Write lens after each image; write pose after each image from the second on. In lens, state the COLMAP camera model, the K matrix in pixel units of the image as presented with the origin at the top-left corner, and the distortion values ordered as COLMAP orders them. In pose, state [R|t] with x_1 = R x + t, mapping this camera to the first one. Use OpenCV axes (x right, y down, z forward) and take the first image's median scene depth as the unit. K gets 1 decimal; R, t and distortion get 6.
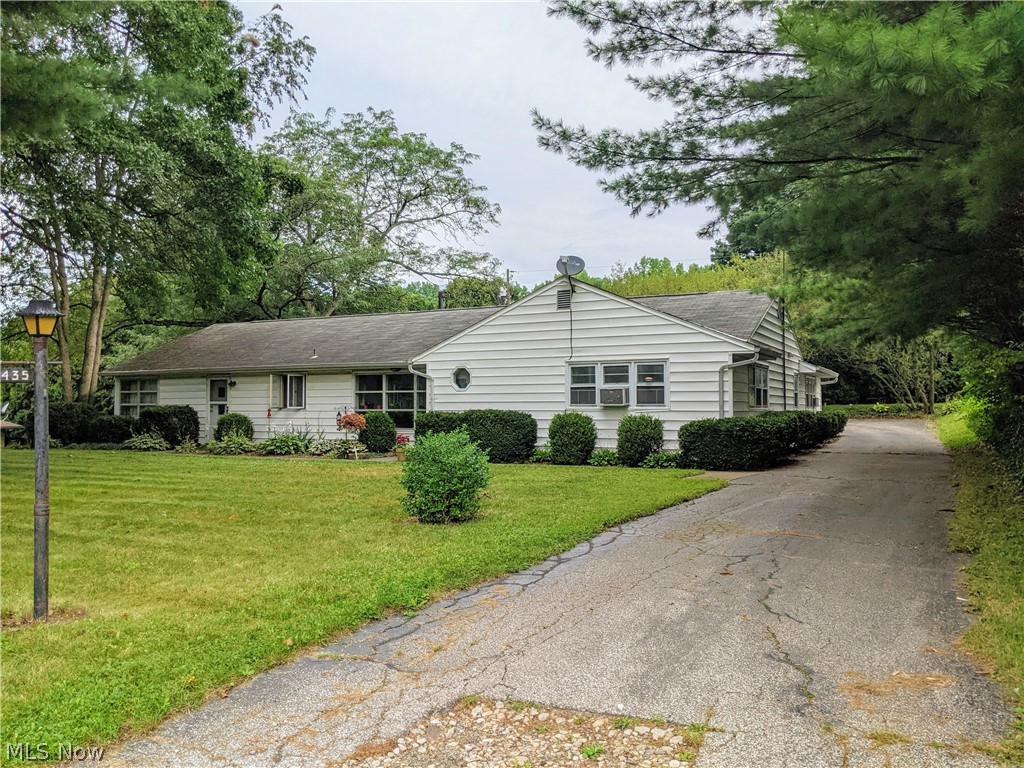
lens RADIAL K [[808.1, 0, 514.6], [0, 808.1, 367.1], [0, 0, 1]] dist [0.080917, -0.147982]
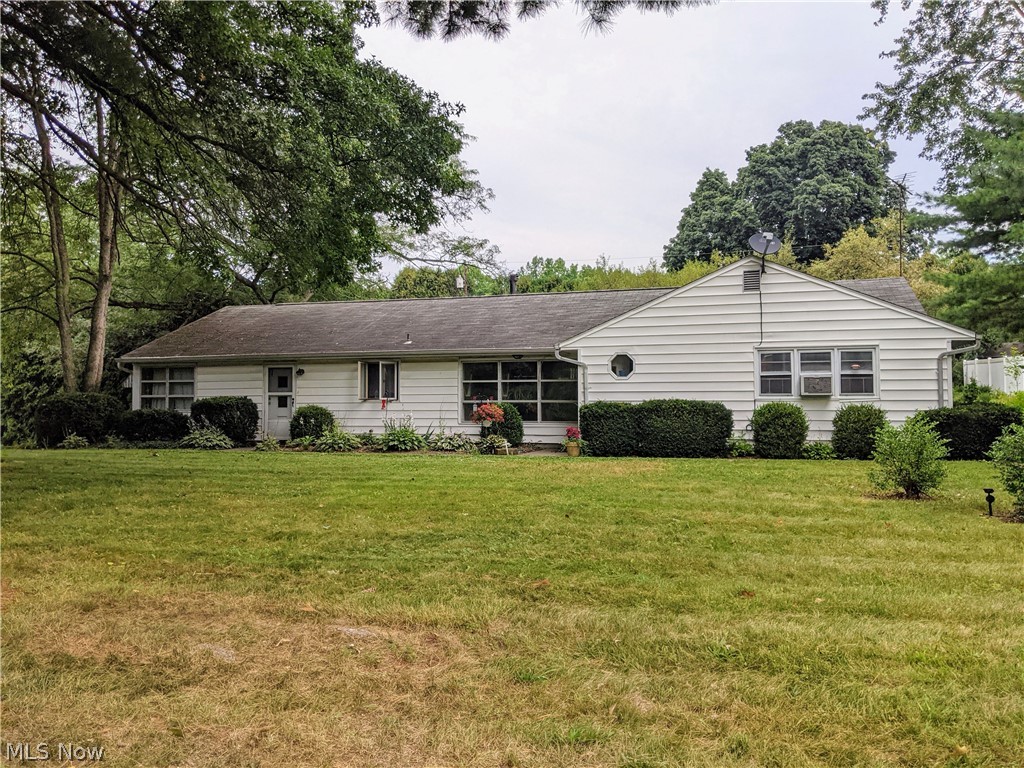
lens RADIAL K [[808.1, 0, 514.6], [0, 808.1, 367.1], [0, 0, 1]] dist [0.080917, -0.147982]
pose [[0.983912, 0.008691, 0.178440, -0.323503], [-0.008726, 0.999962, -0.000591, 0.015939], [-0.178439, -0.000975, 0.983951, 0.115176]]
